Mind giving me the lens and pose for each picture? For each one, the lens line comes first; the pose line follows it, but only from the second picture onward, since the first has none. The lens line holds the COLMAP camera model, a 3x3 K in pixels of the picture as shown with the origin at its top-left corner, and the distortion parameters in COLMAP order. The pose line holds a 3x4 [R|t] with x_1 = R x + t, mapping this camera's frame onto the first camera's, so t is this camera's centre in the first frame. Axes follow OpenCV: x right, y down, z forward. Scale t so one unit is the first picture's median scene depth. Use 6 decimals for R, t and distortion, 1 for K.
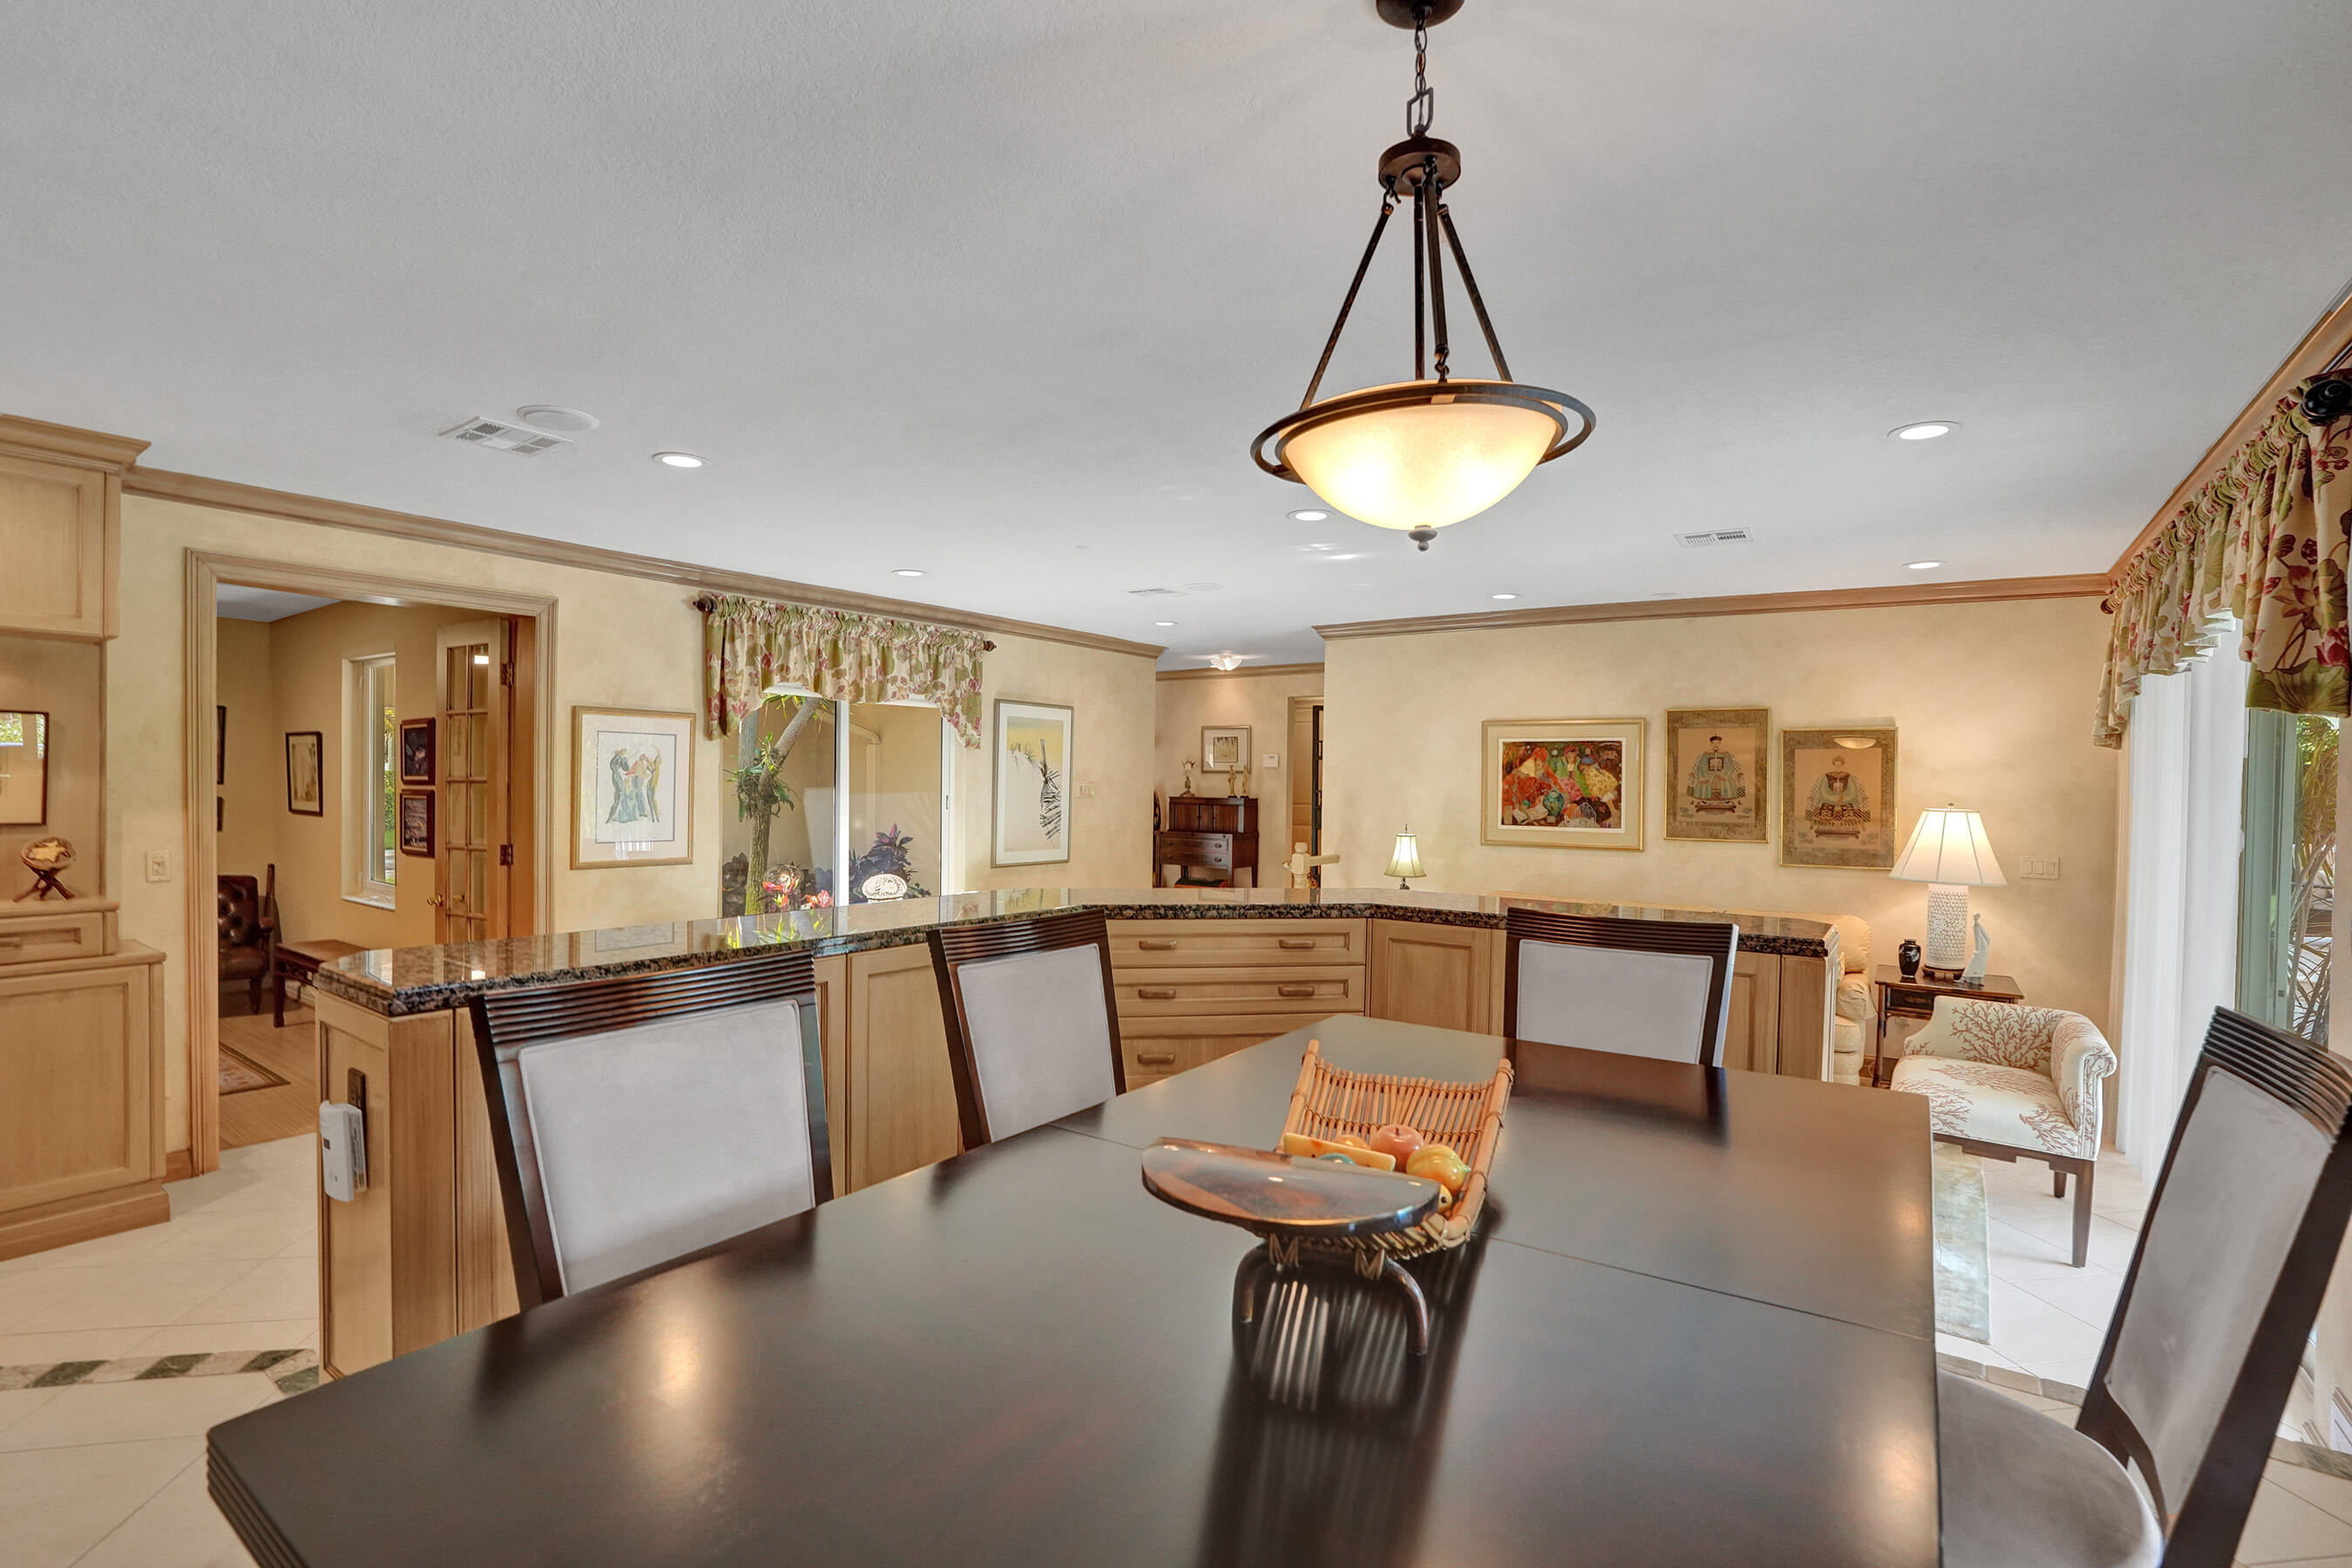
lens RADIAL K [[1102.5, 0, 1160.0], [0, 1102.5, 779.3], [0, 0, 1]] dist [-0.067588, 0.025315]
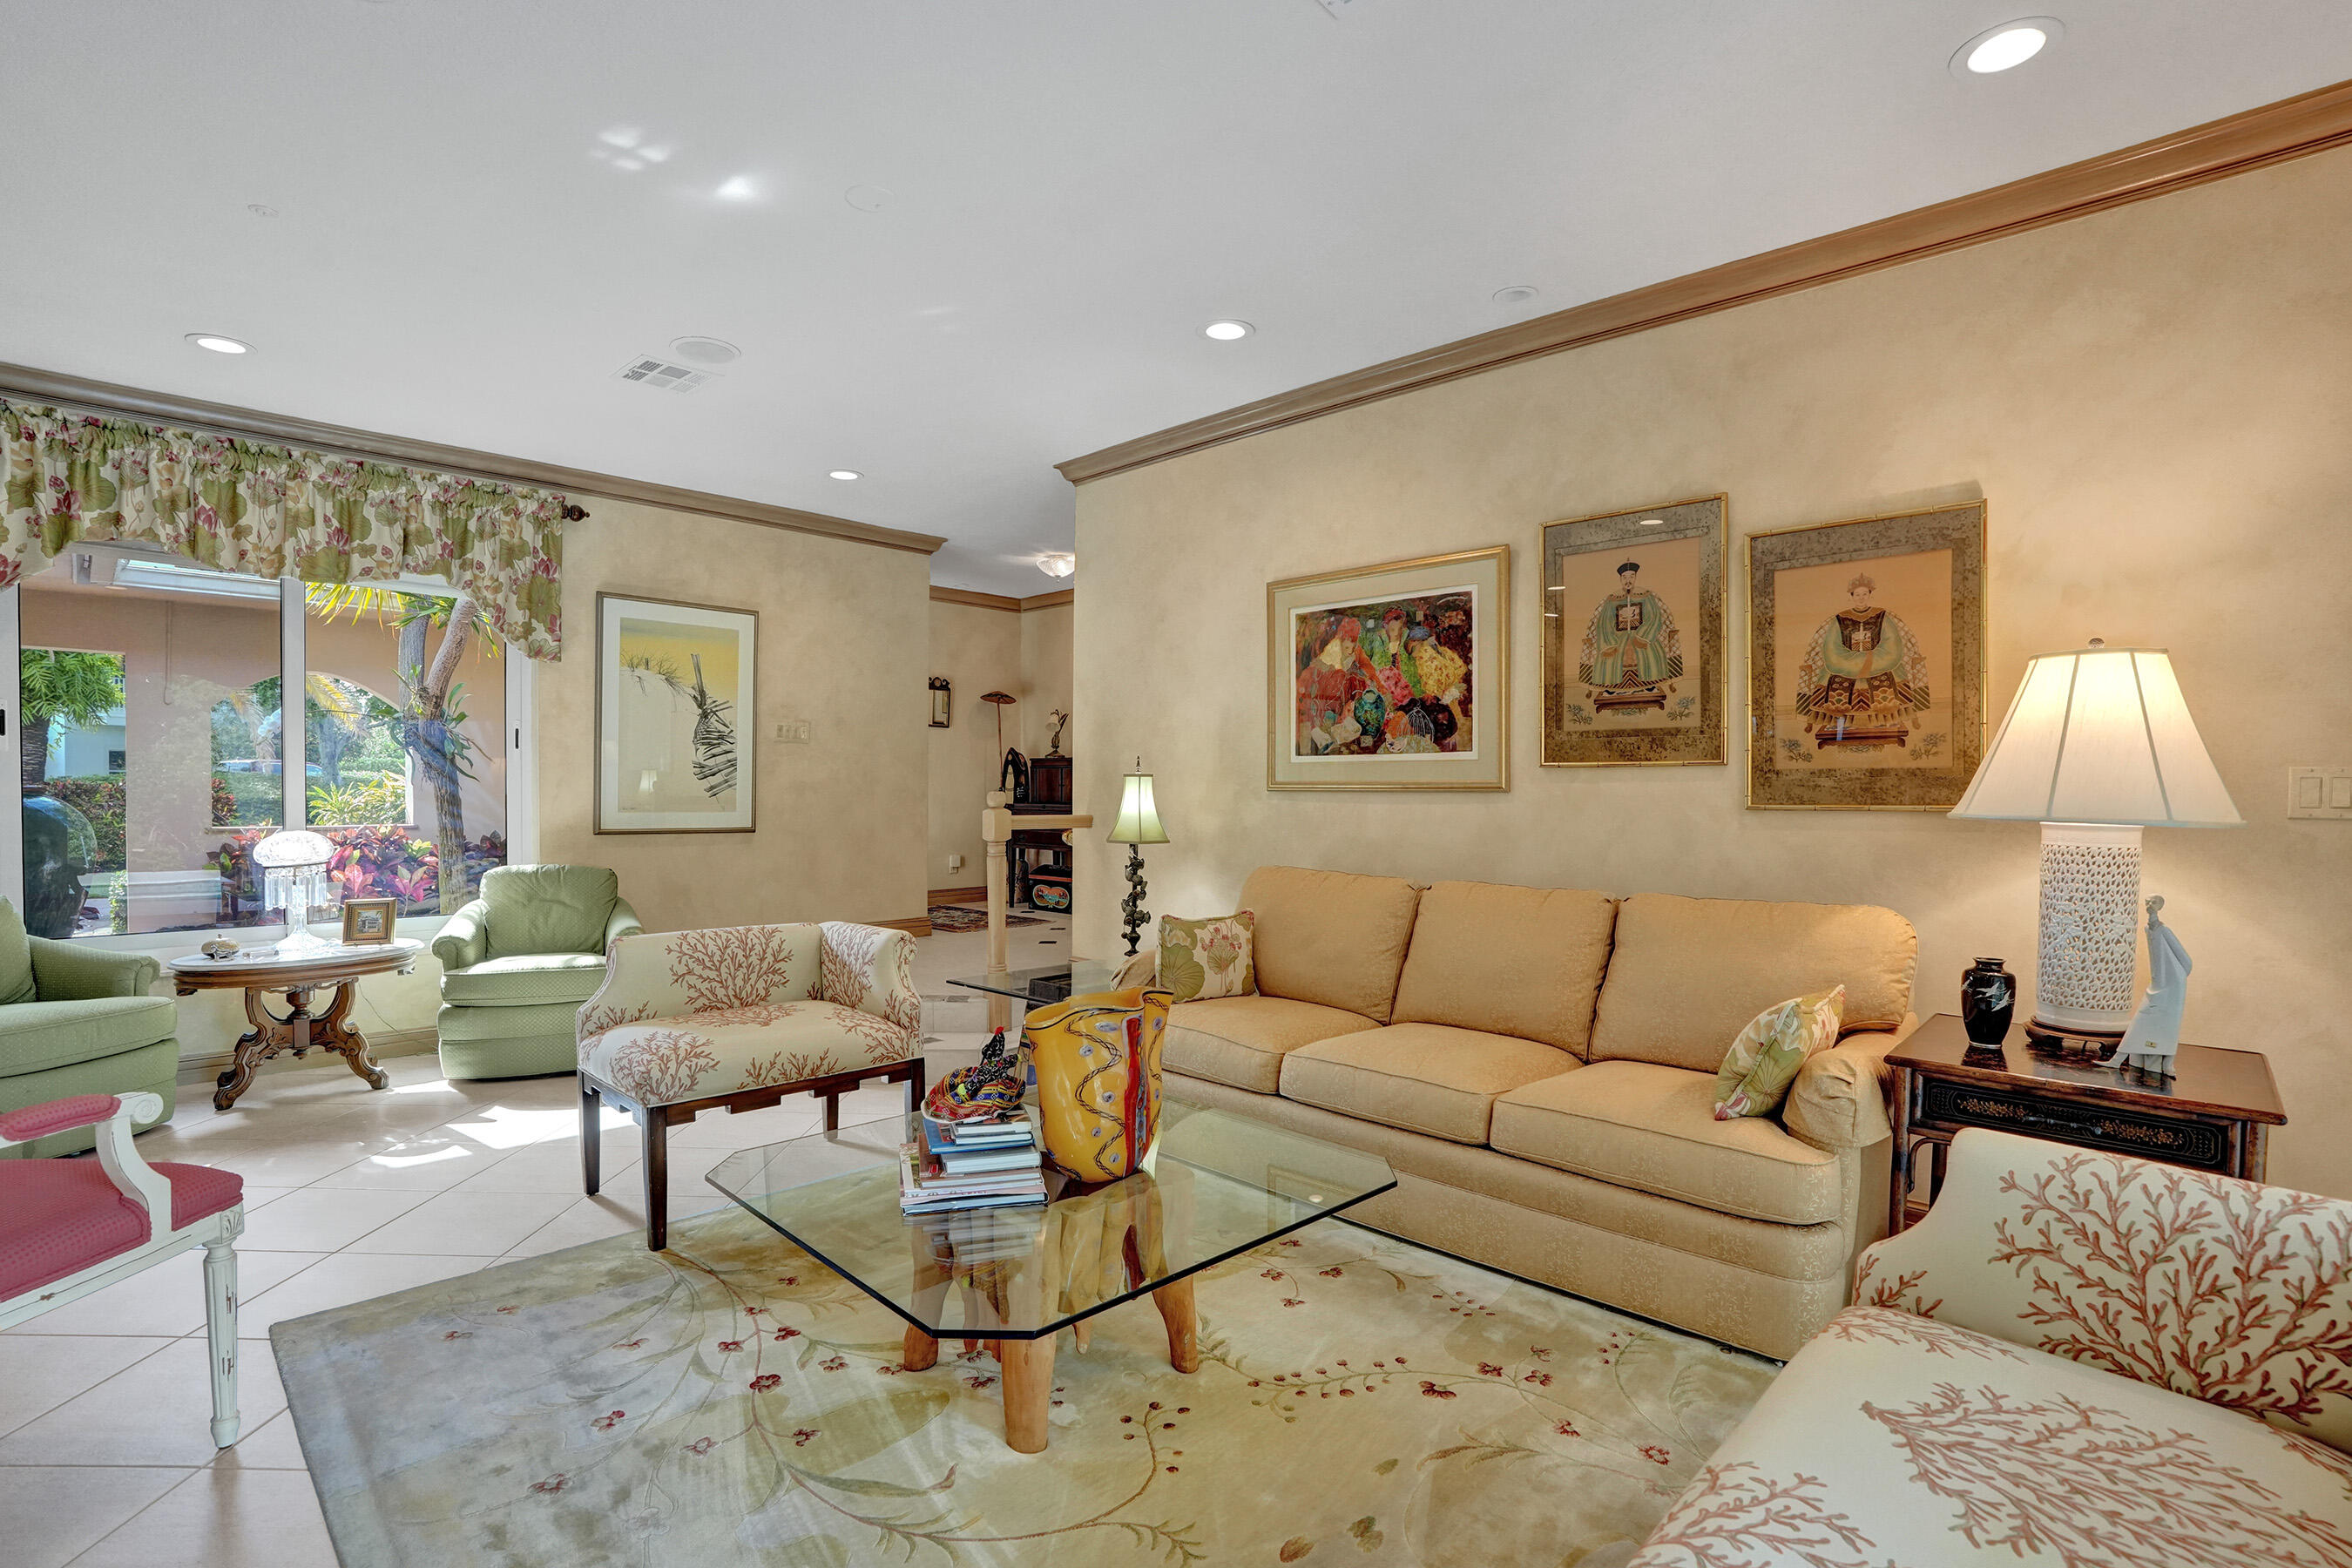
lens RADIAL K [[1102.5, 0, 1178.4], [0, 1102.5, 808.0], [0, 0, 1]] dist [-0.067588, 0.025315]
pose [[0.987679, -0.005468, -0.156401, 0.371151], [0.007301, 0.999911, 0.011149, 0.068257], [0.156326, -0.012153, 0.987631, 0.439970]]
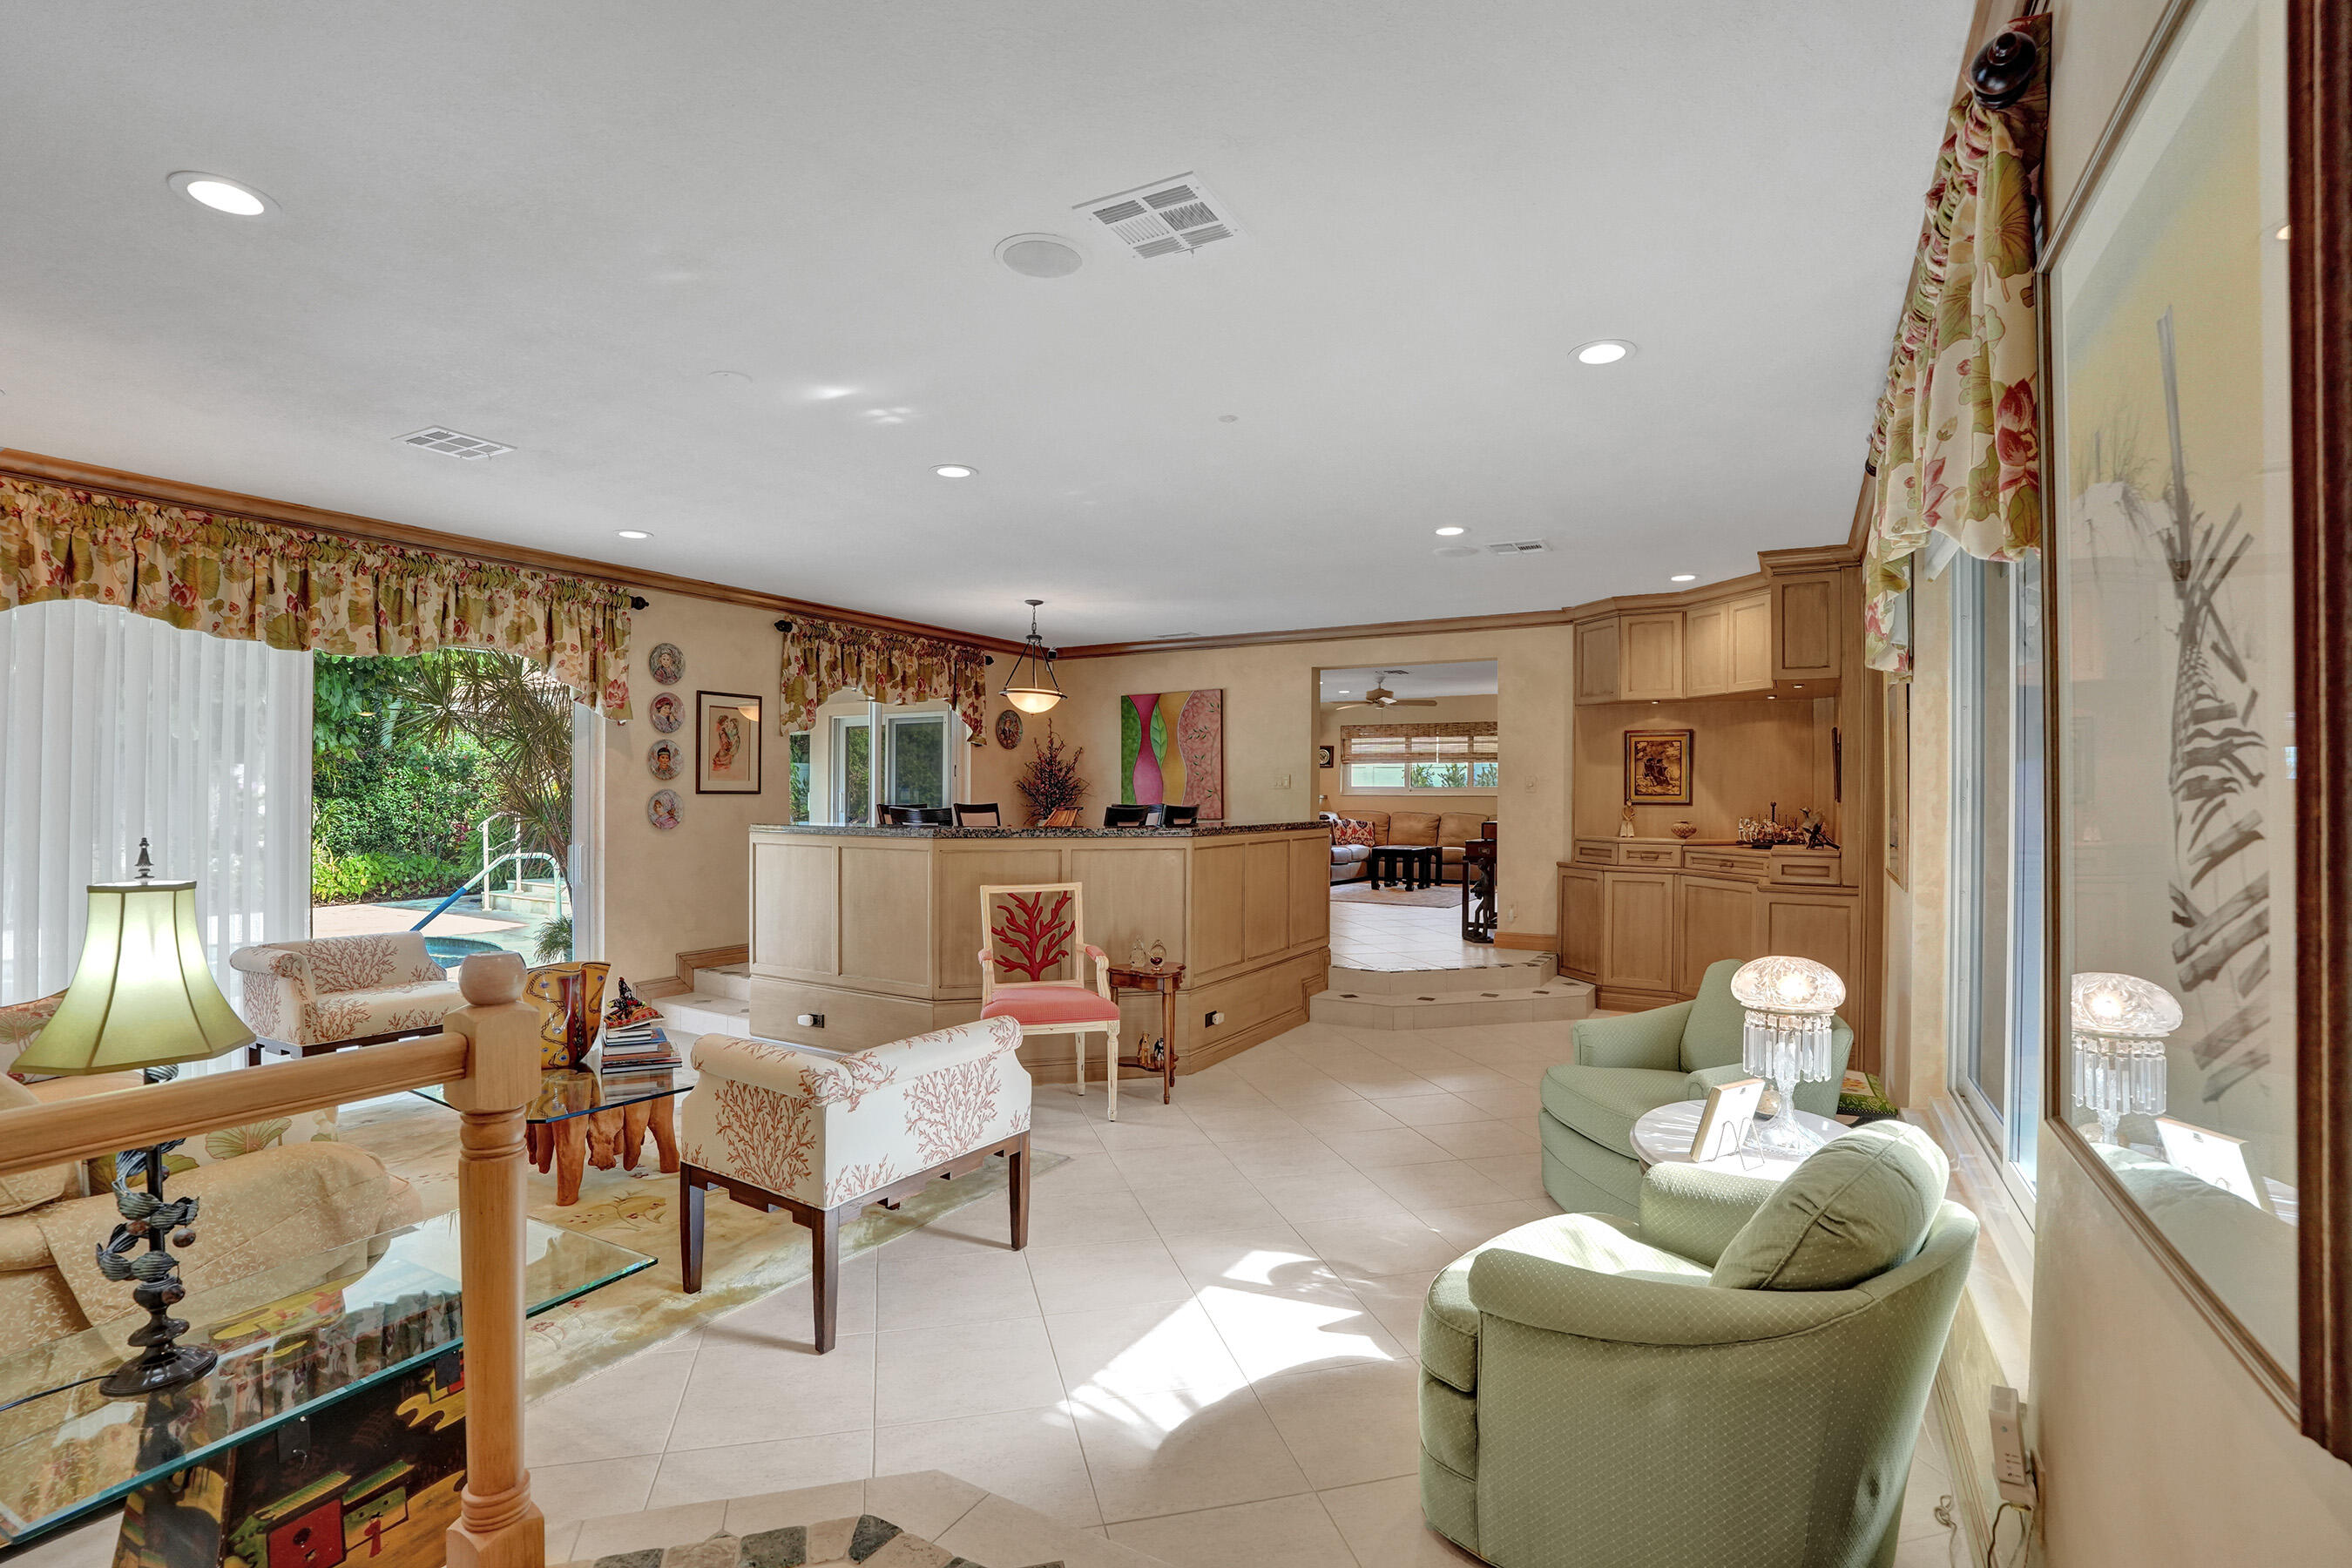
lens RADIAL K [[1102.5, 0, 1190.5], [0, 1102.5, 789.2], [0, 0, 1]] dist [-0.067588, 0.025315]
pose [[-0.994198, -0.021633, -0.105363, 0.017823], [-0.021386, 0.999765, -0.003469, 0.028234], [0.105413, -0.001195, -0.994428, 1.375853]]
